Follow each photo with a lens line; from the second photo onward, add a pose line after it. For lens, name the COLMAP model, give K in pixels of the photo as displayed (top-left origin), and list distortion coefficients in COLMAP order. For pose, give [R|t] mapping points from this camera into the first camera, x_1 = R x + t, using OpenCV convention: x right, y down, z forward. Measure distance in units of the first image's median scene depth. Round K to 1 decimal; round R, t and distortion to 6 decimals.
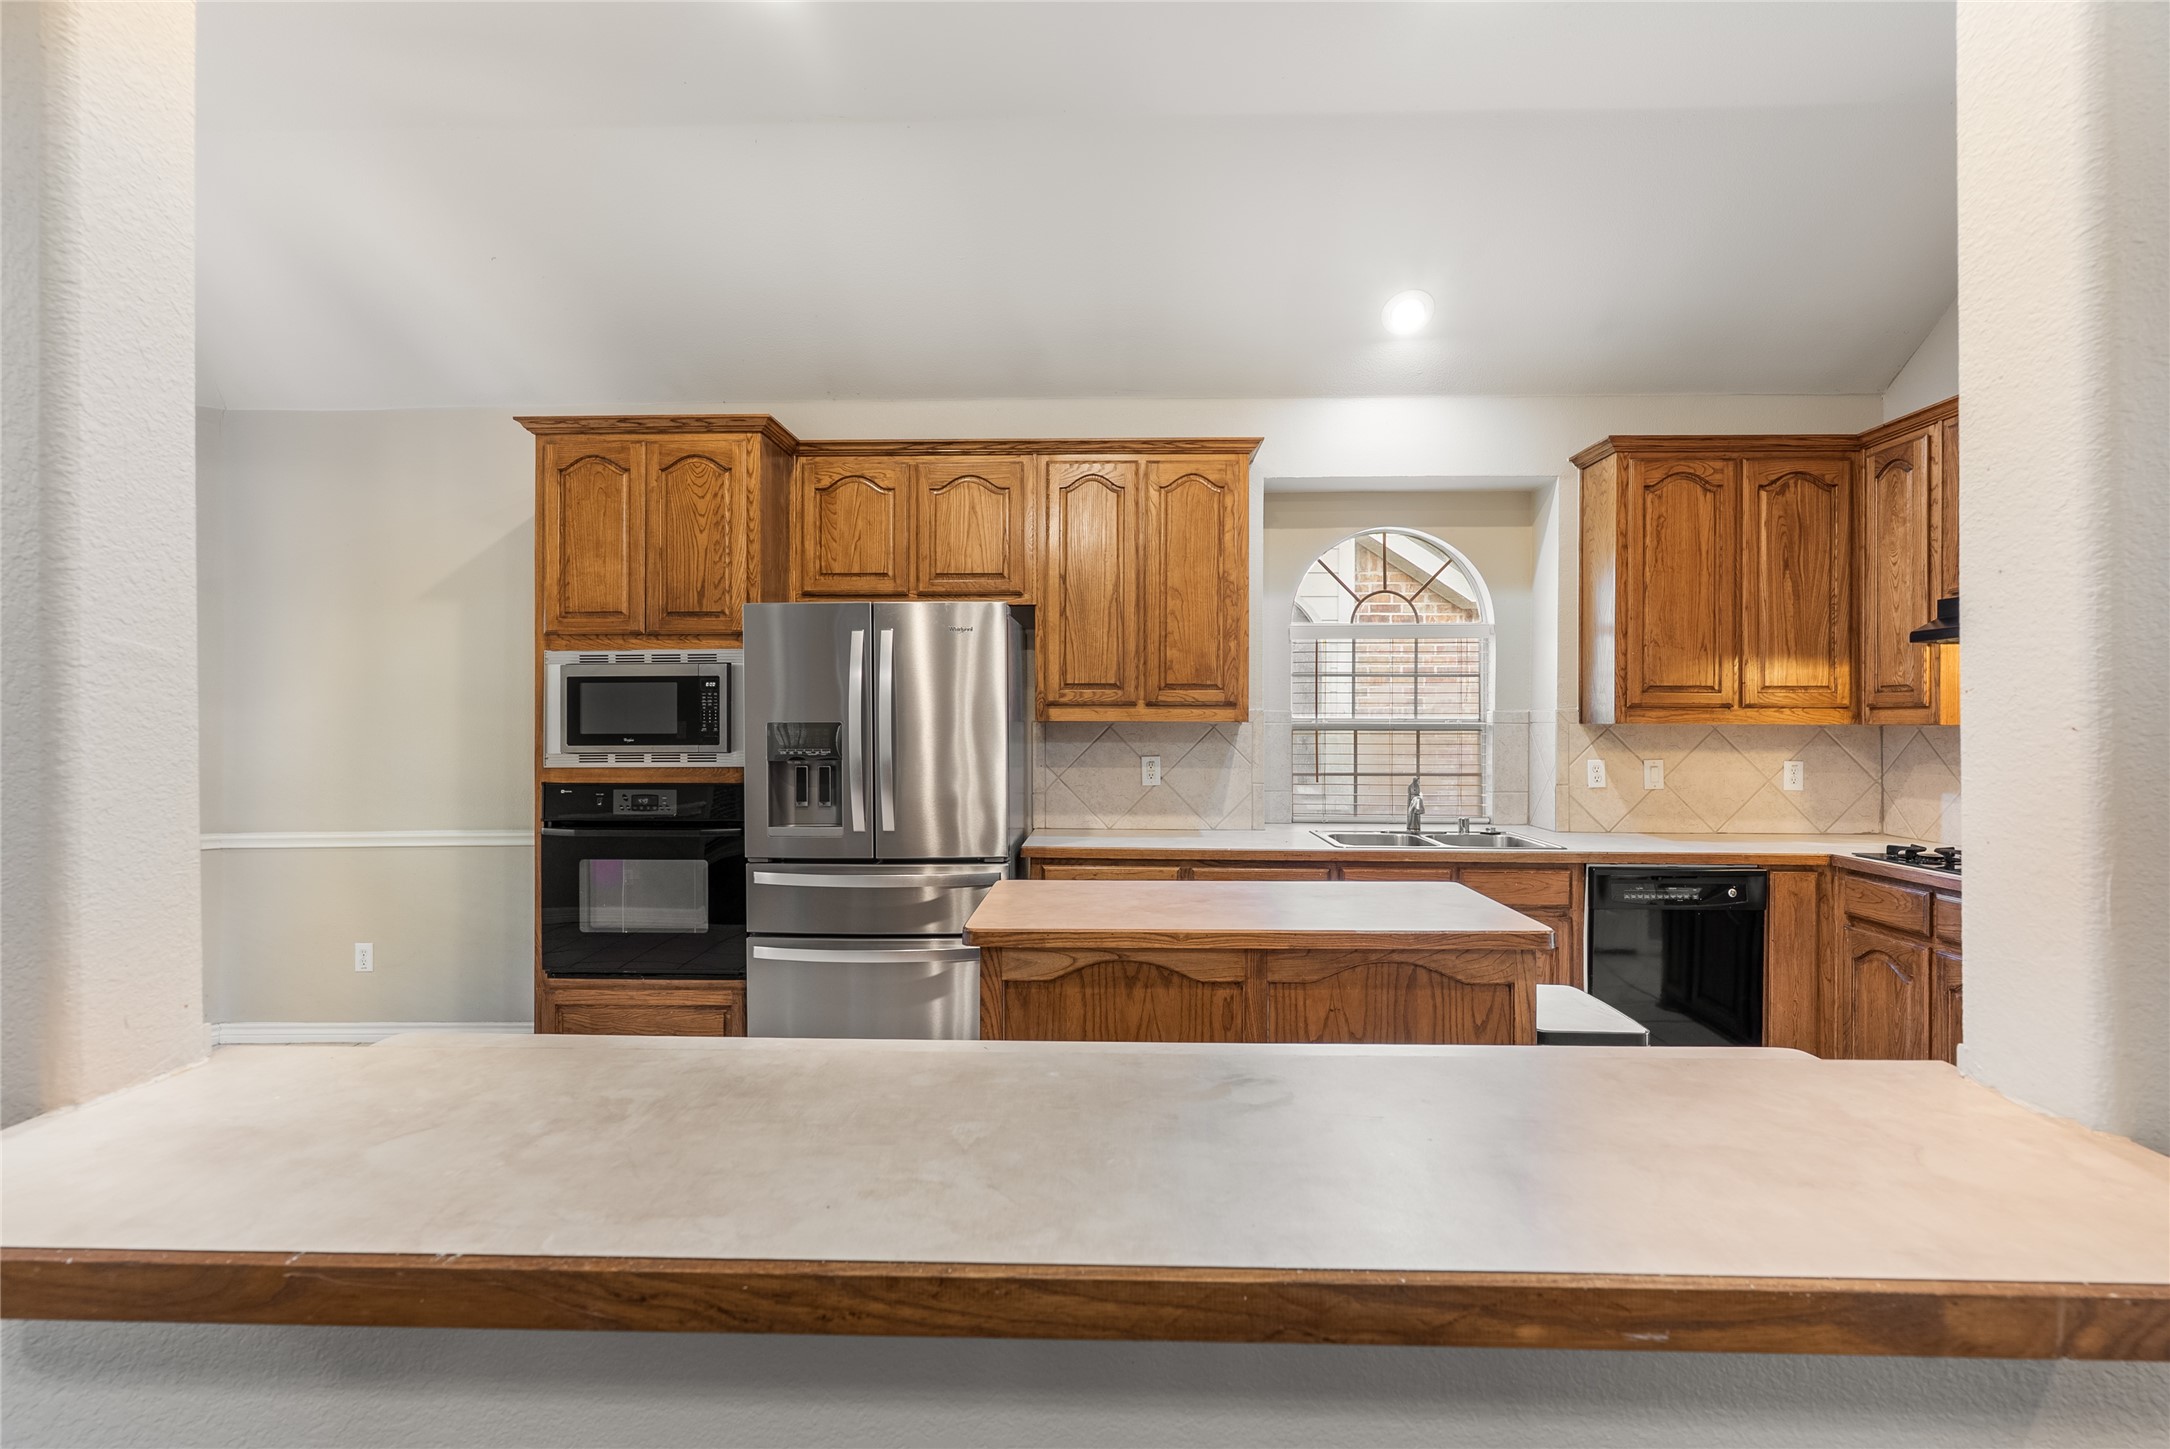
lens RADIAL K [[1060.5, 0, 1076.4], [0, 1060.5, 723.4], [0, 0, 1]] dist [0.001519, 0.000277]
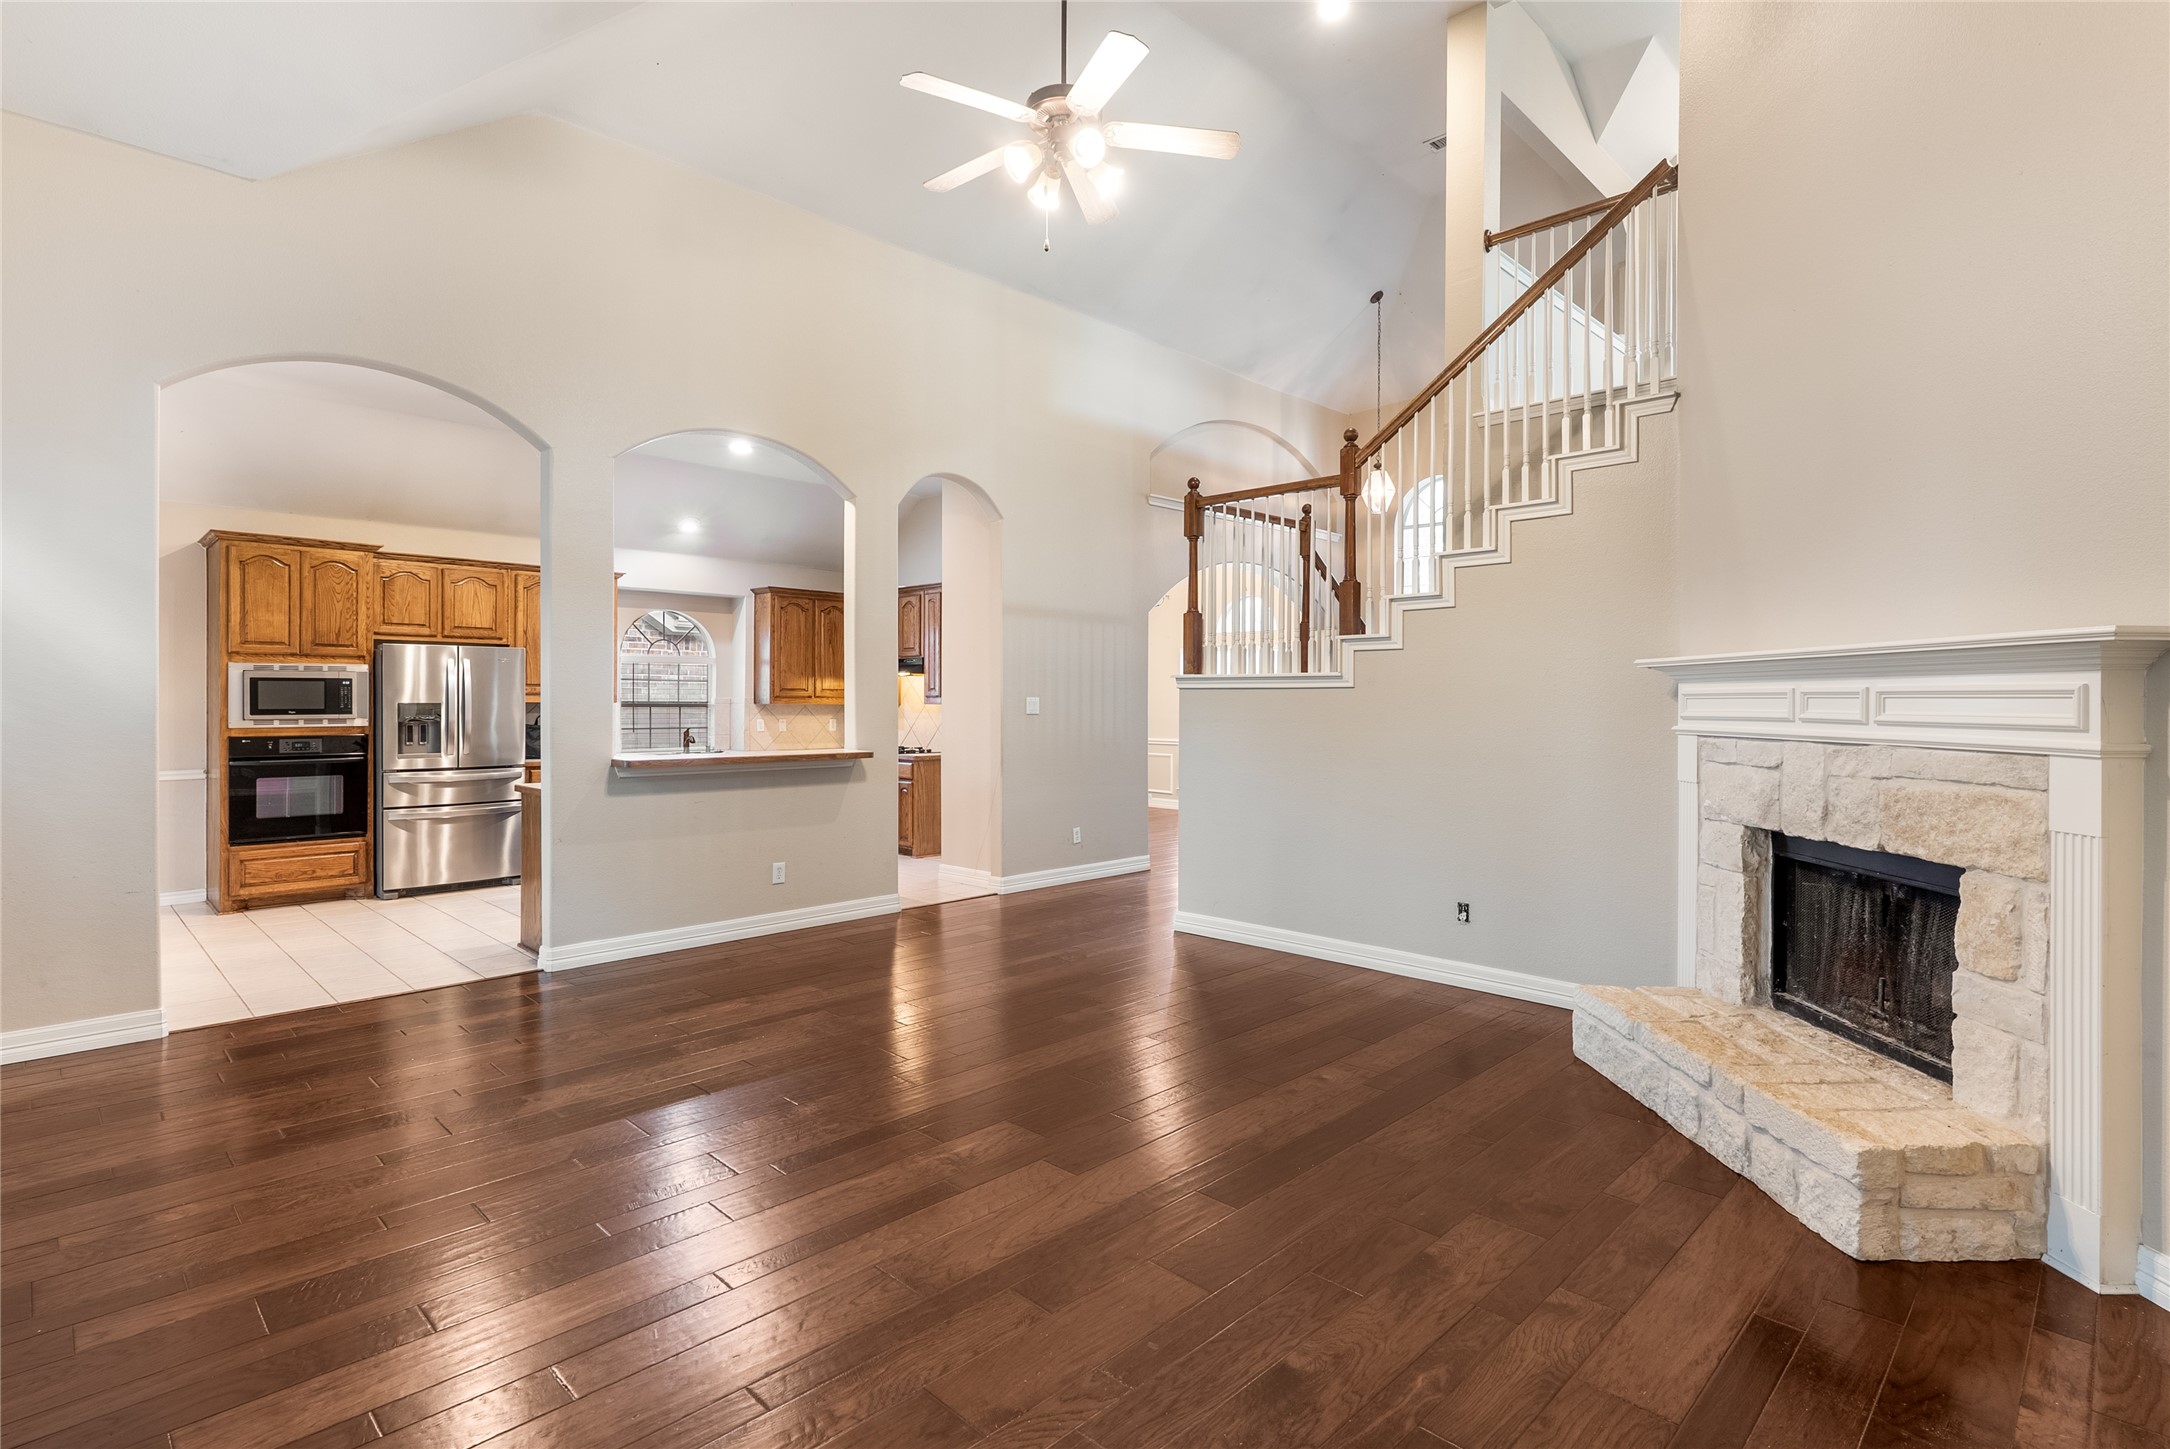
lens RADIAL K [[1060.5, 0, 1083.7], [0, 1060.5, 716.8], [0, 0, 1]] dist [0.001519, 0.000277]
pose [[0.685892, -0.007724, 0.727662, -0.814595], [-0.004387, 0.999882, 0.014748, -0.009546], [-0.727690, -0.013308, 0.685777, -1.263739]]
